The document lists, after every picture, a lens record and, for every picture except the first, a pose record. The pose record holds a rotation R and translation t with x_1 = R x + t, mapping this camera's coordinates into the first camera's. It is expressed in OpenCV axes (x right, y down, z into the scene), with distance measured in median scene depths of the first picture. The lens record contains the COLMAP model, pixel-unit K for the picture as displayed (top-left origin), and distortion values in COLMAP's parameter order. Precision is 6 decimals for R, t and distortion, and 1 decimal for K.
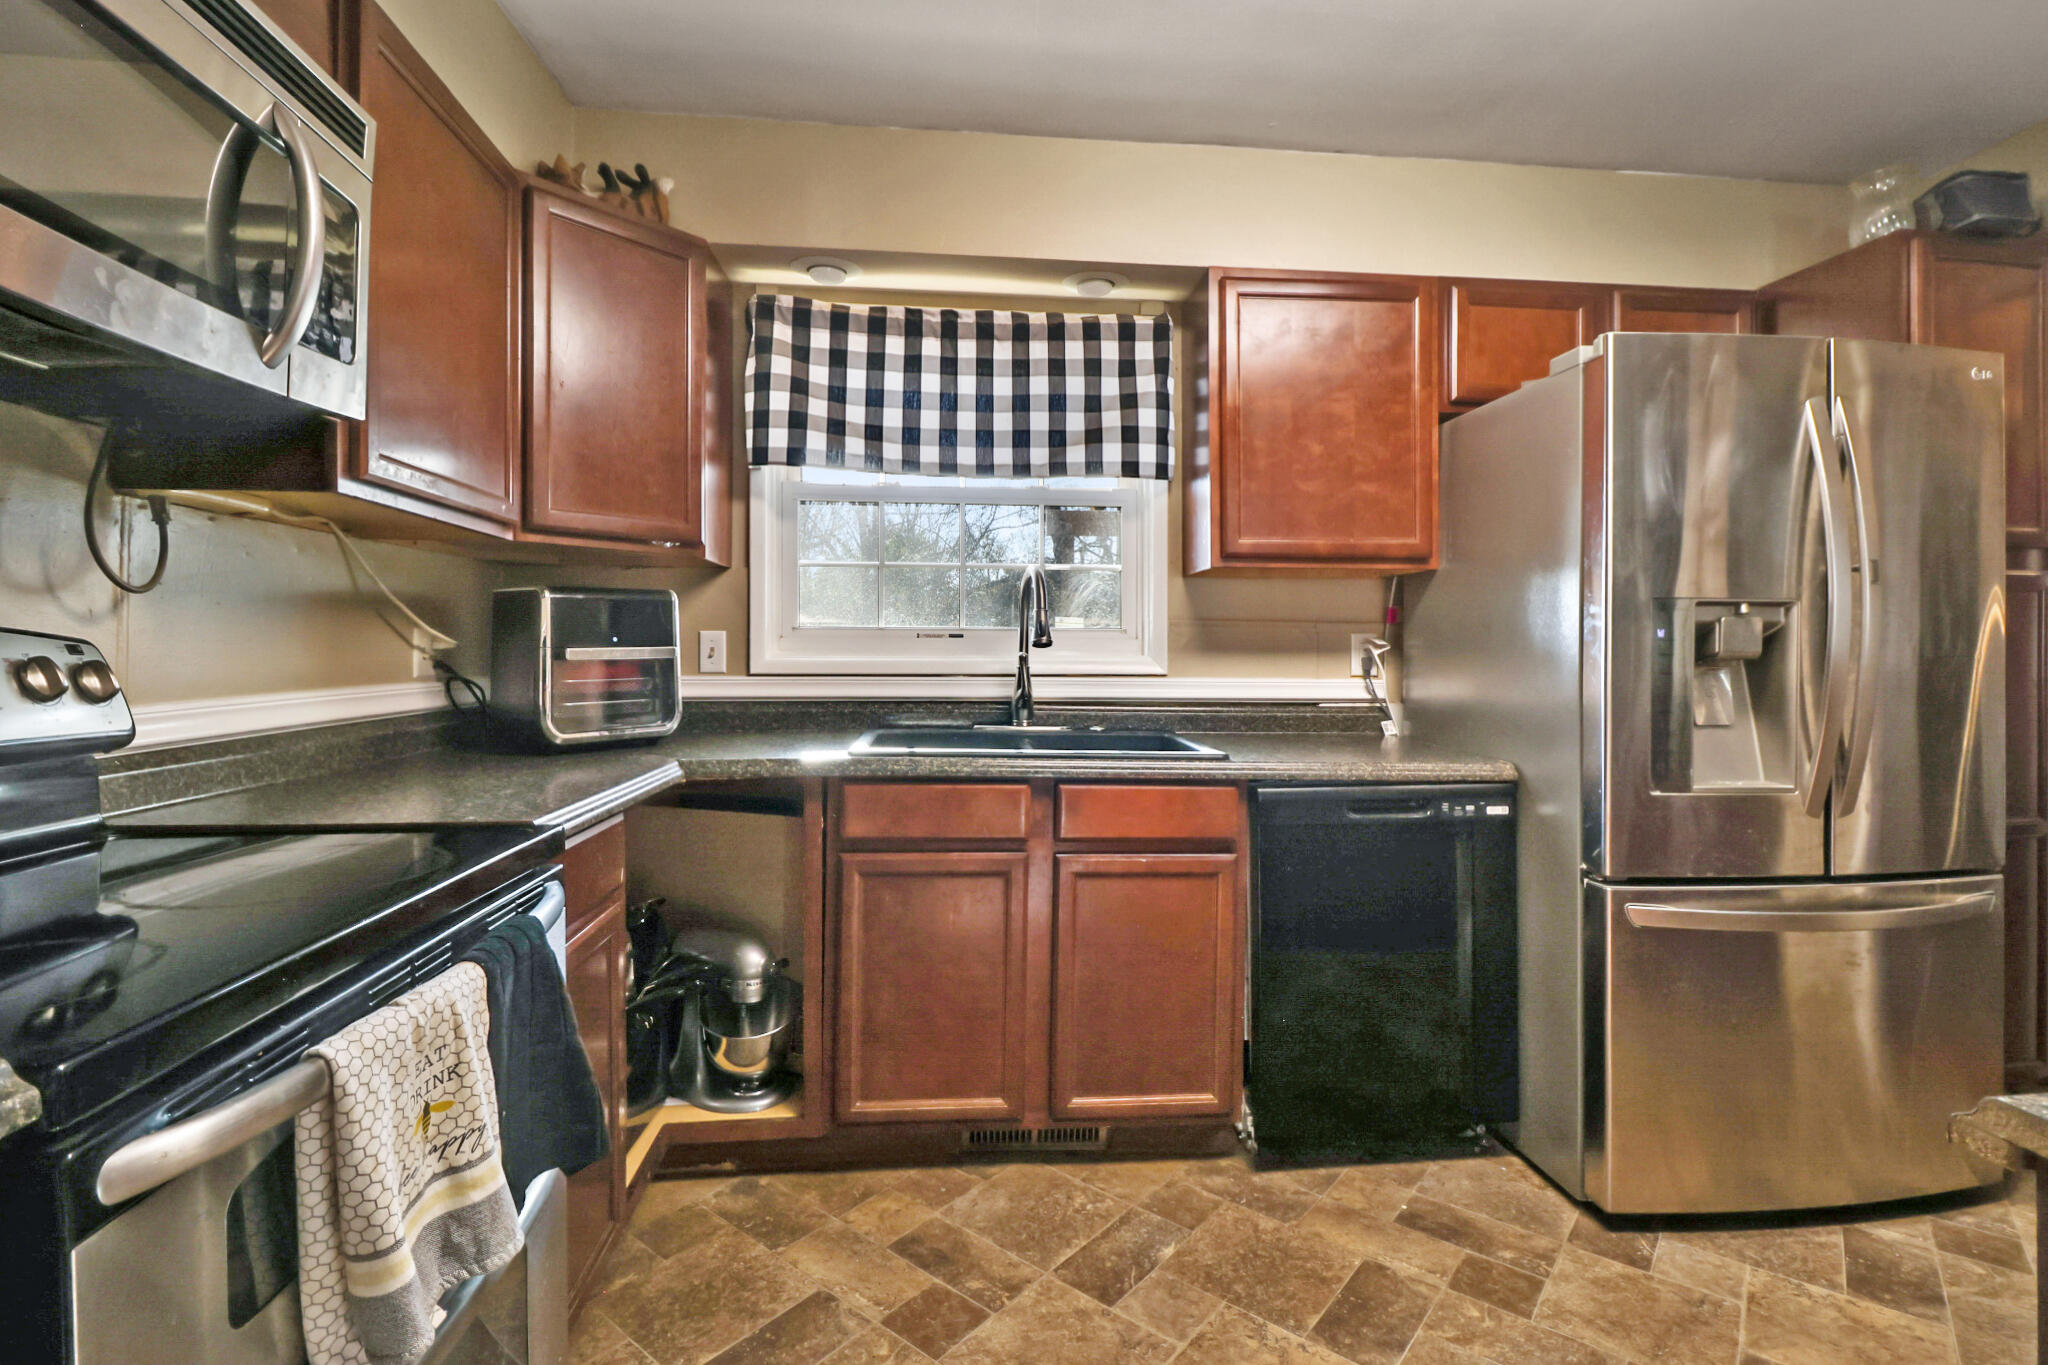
lens RADIAL K [[950.4, 0, 1028.3], [0, 950.4, 655.6], [0, 0, 1]] dist [0.031923, -0.013678]
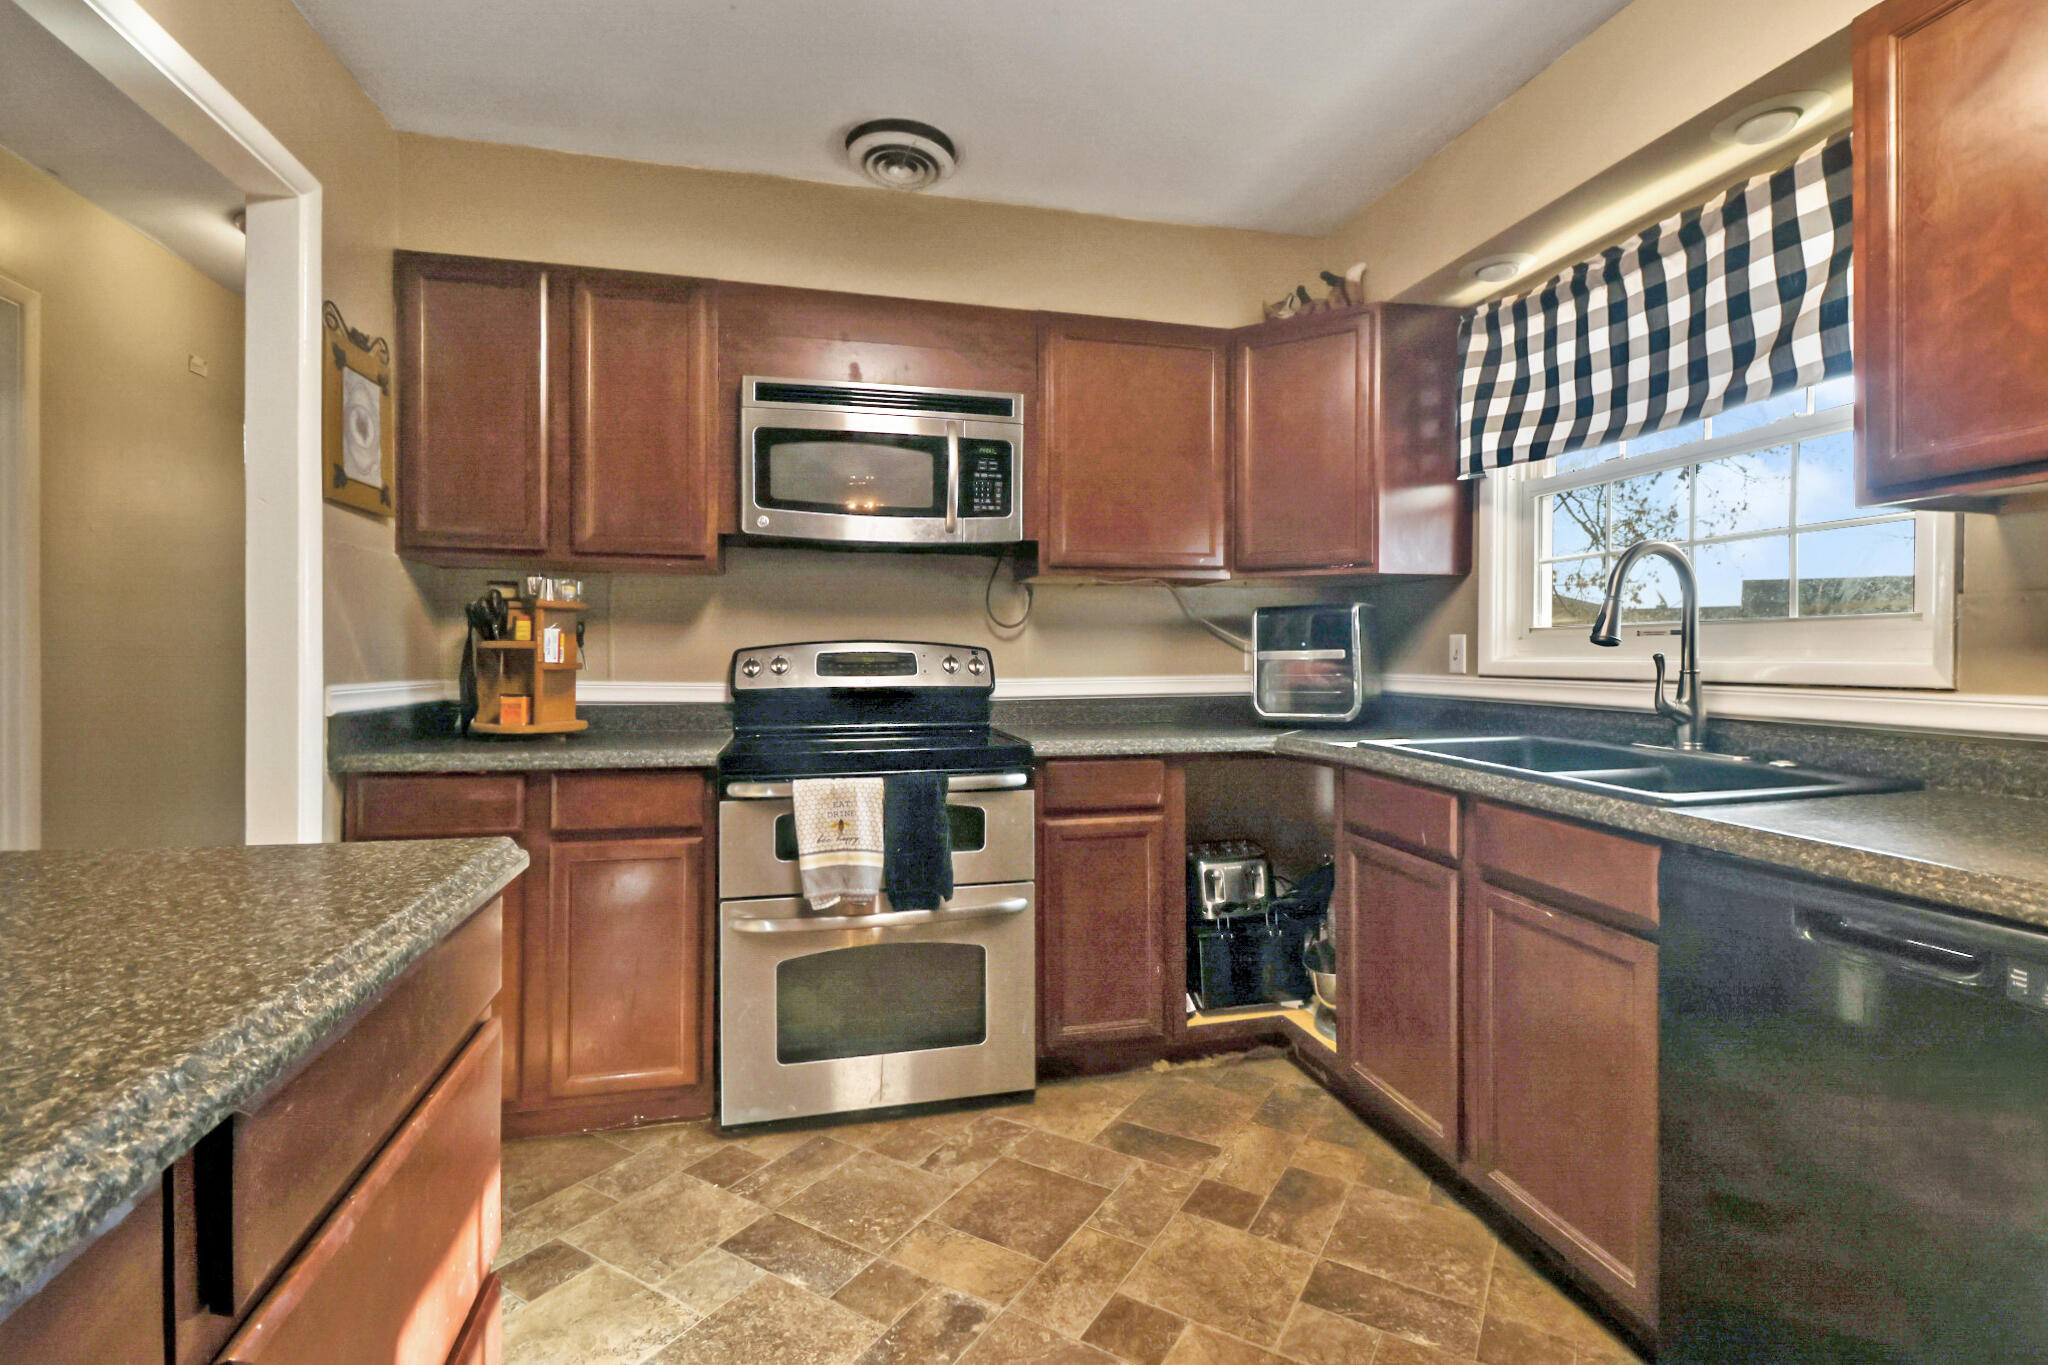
lens RADIAL K [[951.6, 0, 1038.0], [0, 951.6, 652.5], [0, 0, 1]] dist [0.002336, -0.013901]
pose [[0.150988, -0.004670, -0.988525, 0.790306], [-0.002743, 0.999983, -0.005143, 0.001720], [0.988532, 0.003489, 0.150973, 0.439616]]
